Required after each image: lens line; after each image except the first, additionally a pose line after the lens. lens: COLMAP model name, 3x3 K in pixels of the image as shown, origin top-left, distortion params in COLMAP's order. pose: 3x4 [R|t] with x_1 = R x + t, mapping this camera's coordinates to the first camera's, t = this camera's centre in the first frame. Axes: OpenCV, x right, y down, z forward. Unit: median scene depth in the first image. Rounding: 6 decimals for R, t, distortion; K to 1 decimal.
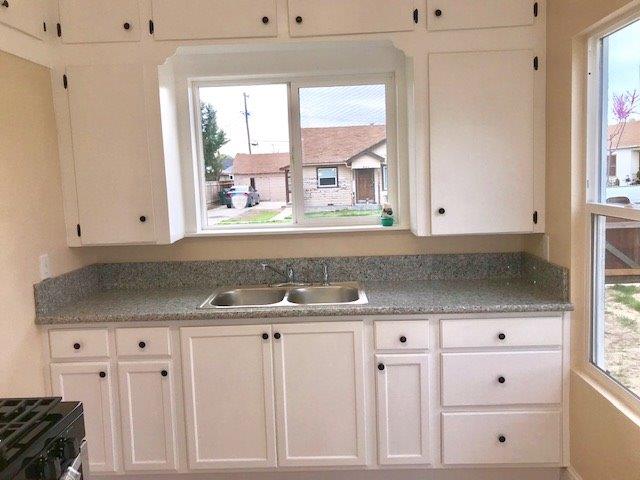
lens RADIAL K [[525.6, 0, 321.2], [0, 525.6, 228.0], [0, 0, 1]] dist [0.052476, -0.076273]
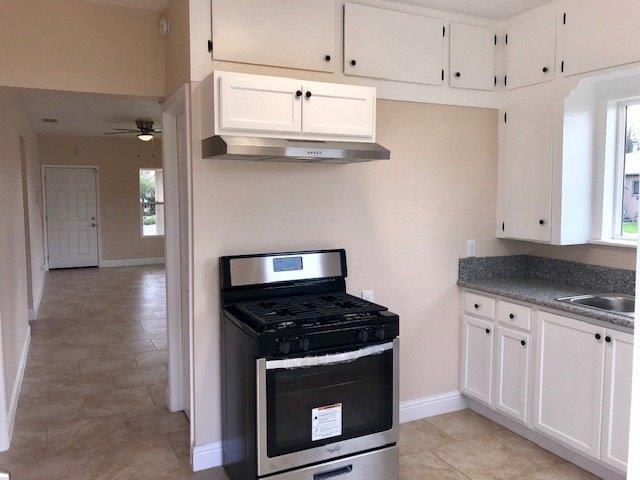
lens RADIAL K [[525.6, 0, 321.2], [0, 525.6, 228.0], [0, 0, 1]] dist [0.052476, -0.076273]
pose [[0.461492, 0.100012, -0.881489, 0.541543], [-0.106828, 0.992660, 0.056696, -0.019779], [0.880689, 0.068003, 0.468788, -0.042499]]
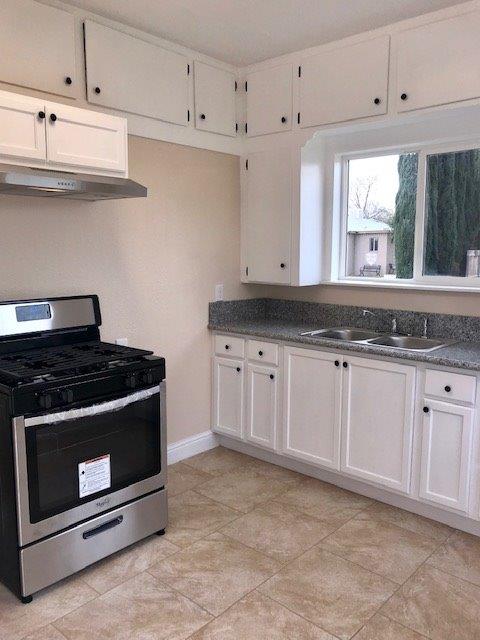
lens RADIAL K [[525.6, 0, 247.1], [0, 525.6, 317.6], [0, 0, 1]] dist [0.052476, -0.076273]
pose [[0.763864, 0.123487, -0.633453, 0.470879], [-0.096954, 0.992342, 0.076535, 0.021825], [0.638053, 0.002954, 0.769987, -0.087352]]
